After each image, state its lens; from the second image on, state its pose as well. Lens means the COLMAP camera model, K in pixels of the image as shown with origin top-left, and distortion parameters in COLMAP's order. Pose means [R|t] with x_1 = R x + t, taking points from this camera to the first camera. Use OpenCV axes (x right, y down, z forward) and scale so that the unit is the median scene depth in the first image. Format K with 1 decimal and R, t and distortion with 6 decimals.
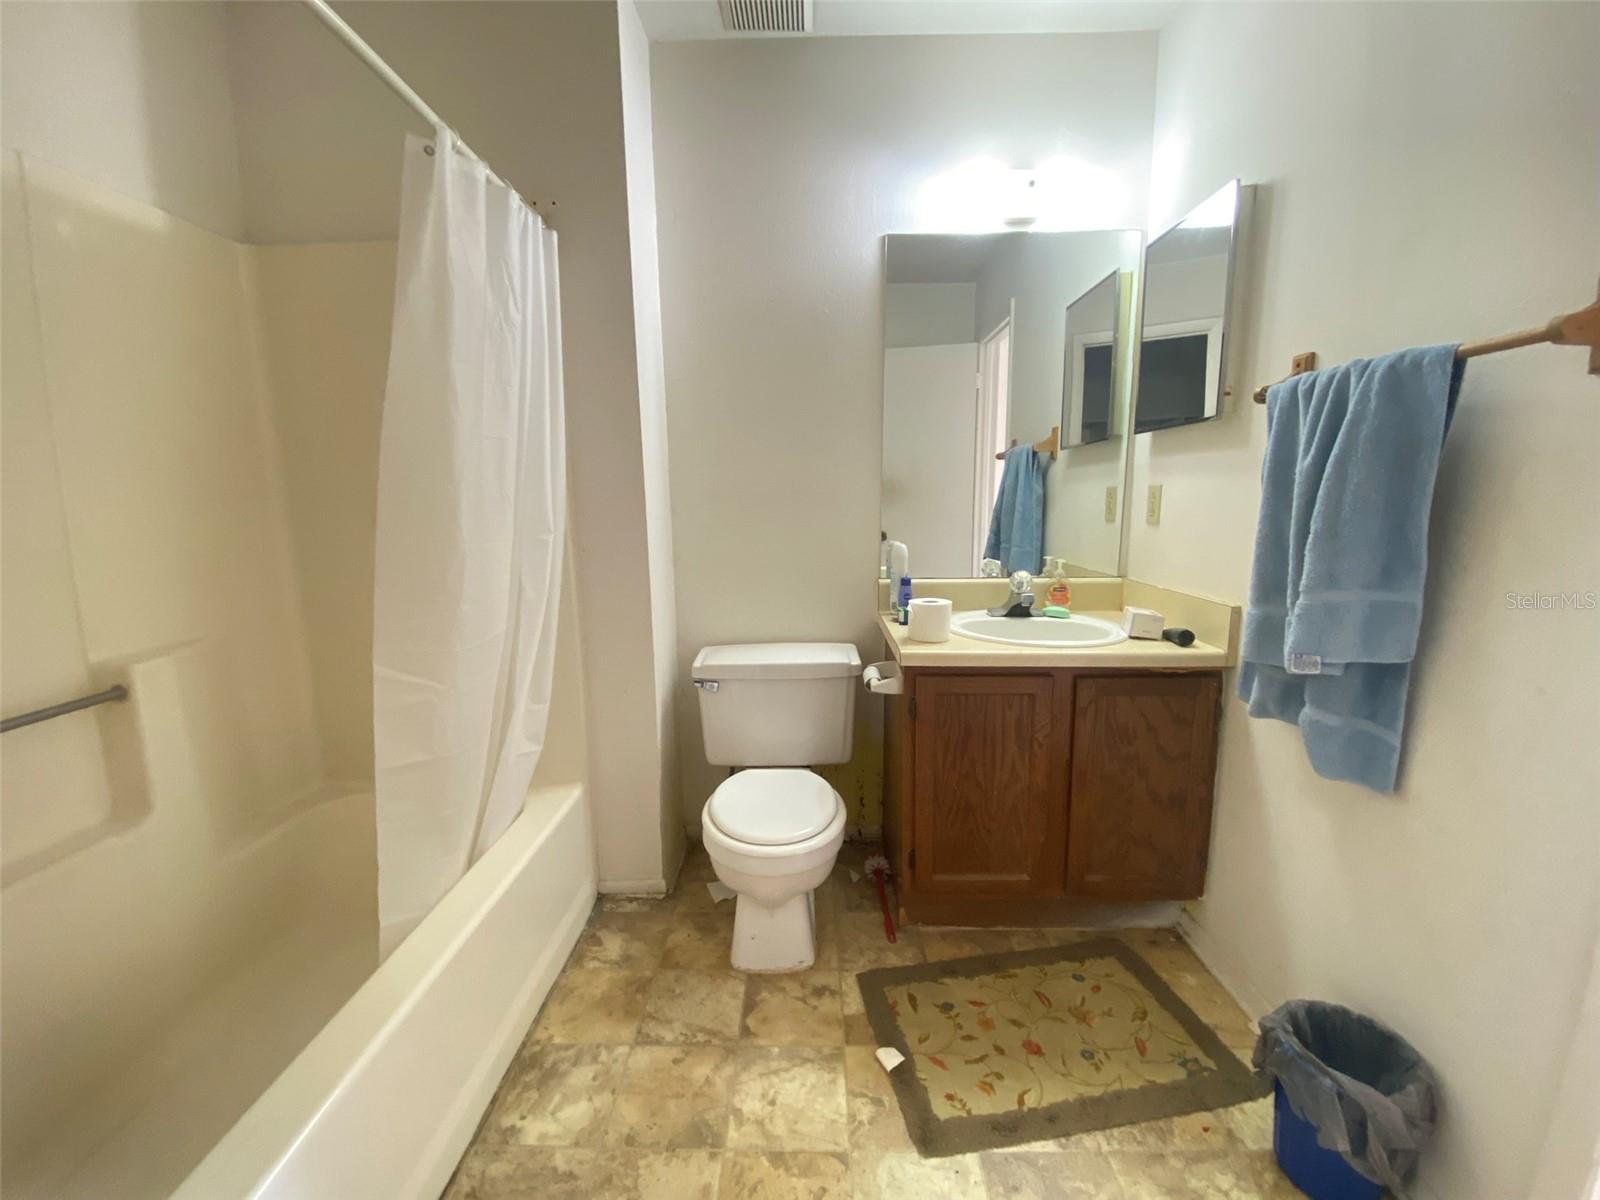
lens RADIAL K [[644.4, 0, 790.4], [0, 644.4, 596.6], [0, 0, 1]] dist [-0.011531, -0.003947]
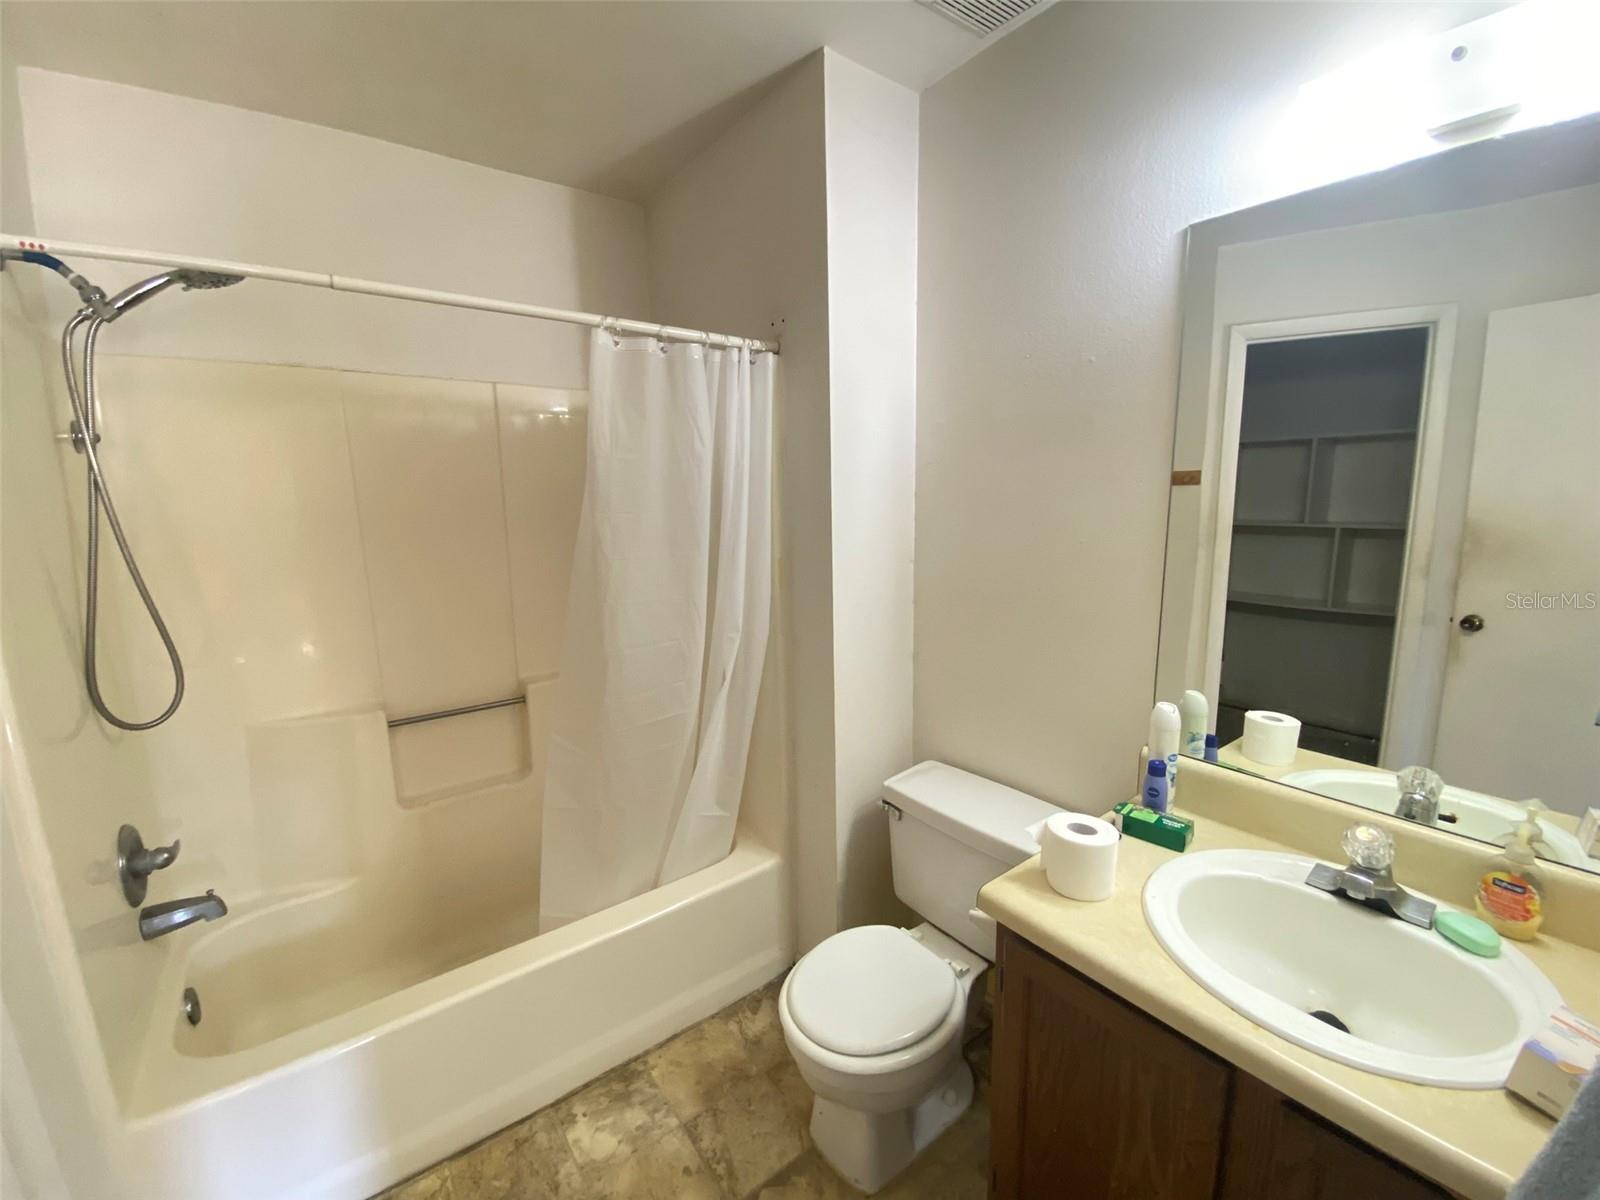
lens RADIAL K [[644.4, 0, 790.6], [0, 644.4, 583.8], [0, 0, 1]] dist [-0.011531, -0.003947]
pose [[0.621677, 0.105138, -0.776186, 0.614029], [-0.099467, 0.993525, 0.054910, -0.289482], [0.776933, 0.043069, 0.628109, 0.428157]]
